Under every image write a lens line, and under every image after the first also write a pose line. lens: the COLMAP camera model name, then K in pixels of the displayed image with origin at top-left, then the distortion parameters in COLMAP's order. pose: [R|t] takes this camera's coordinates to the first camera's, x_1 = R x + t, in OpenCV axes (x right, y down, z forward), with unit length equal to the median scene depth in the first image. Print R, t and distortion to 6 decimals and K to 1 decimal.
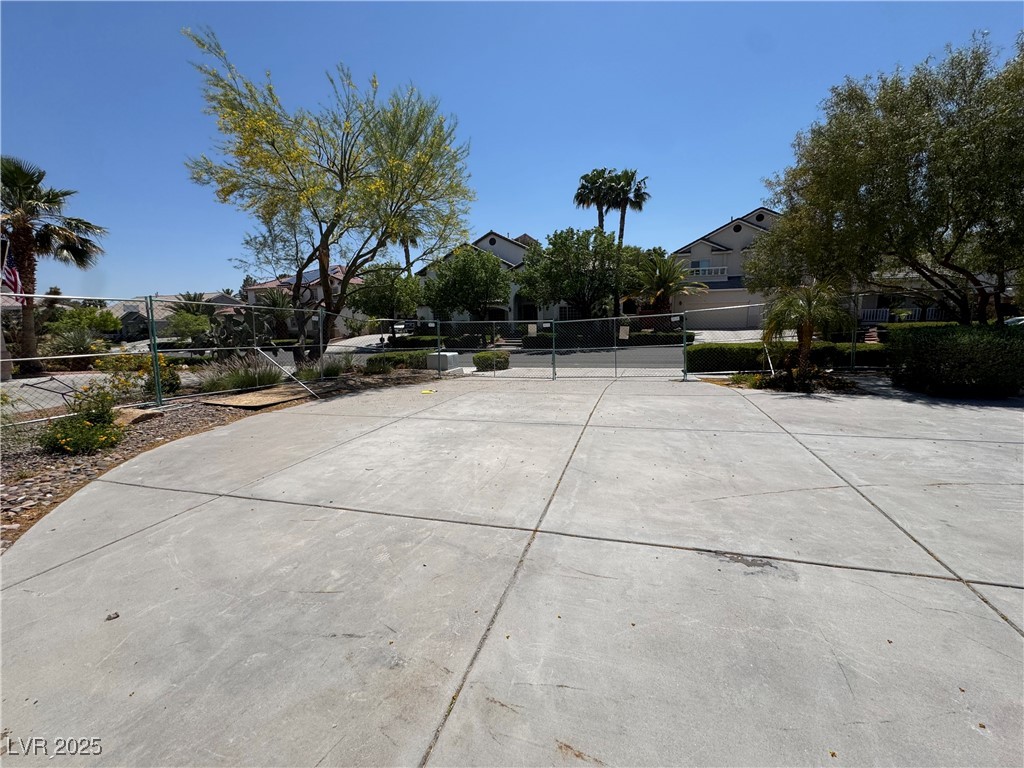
lens RADIAL K [[409.9, 0, 517.6], [0, 409.9, 382.9], [0, 0, 1]] dist [-0.002598, -0.000020]
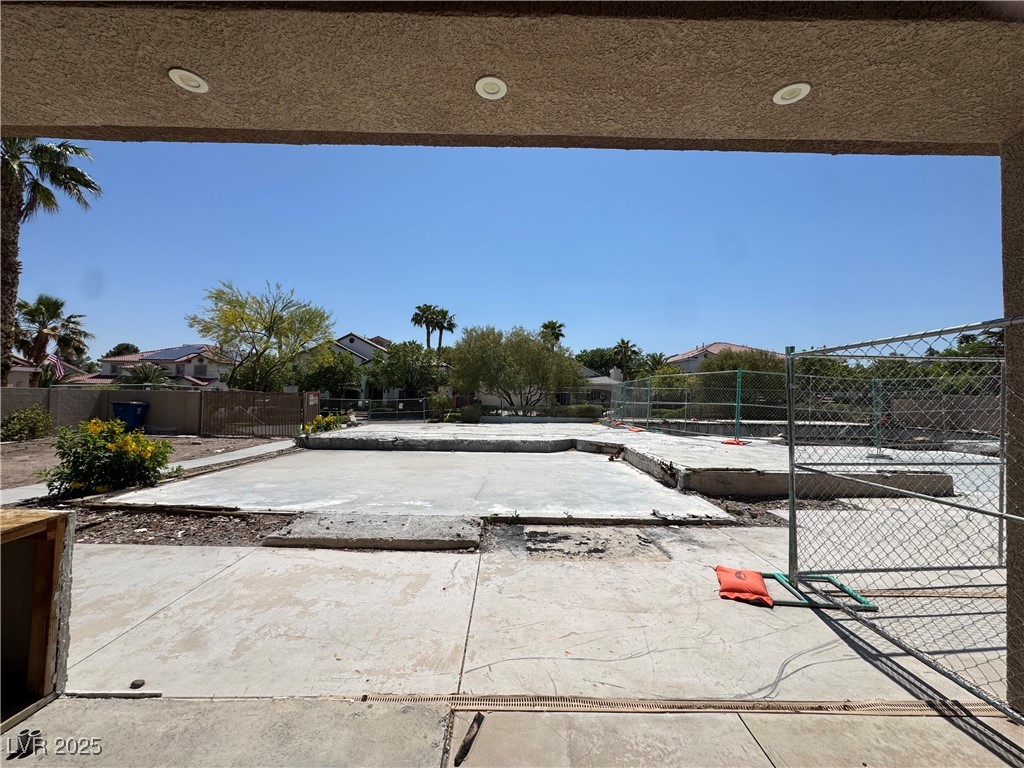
lens RADIAL K [[409.9, 0, 508.6], [0, 409.9, 380.2], [0, 0, 1]] dist [-0.002598, -0.000020]
pose [[0.954053, 0.052470, 0.295008, 0.050392], [0.007137, 0.980290, -0.197435, 0.066240], [-0.299553, 0.190469, 0.934874, -0.488006]]
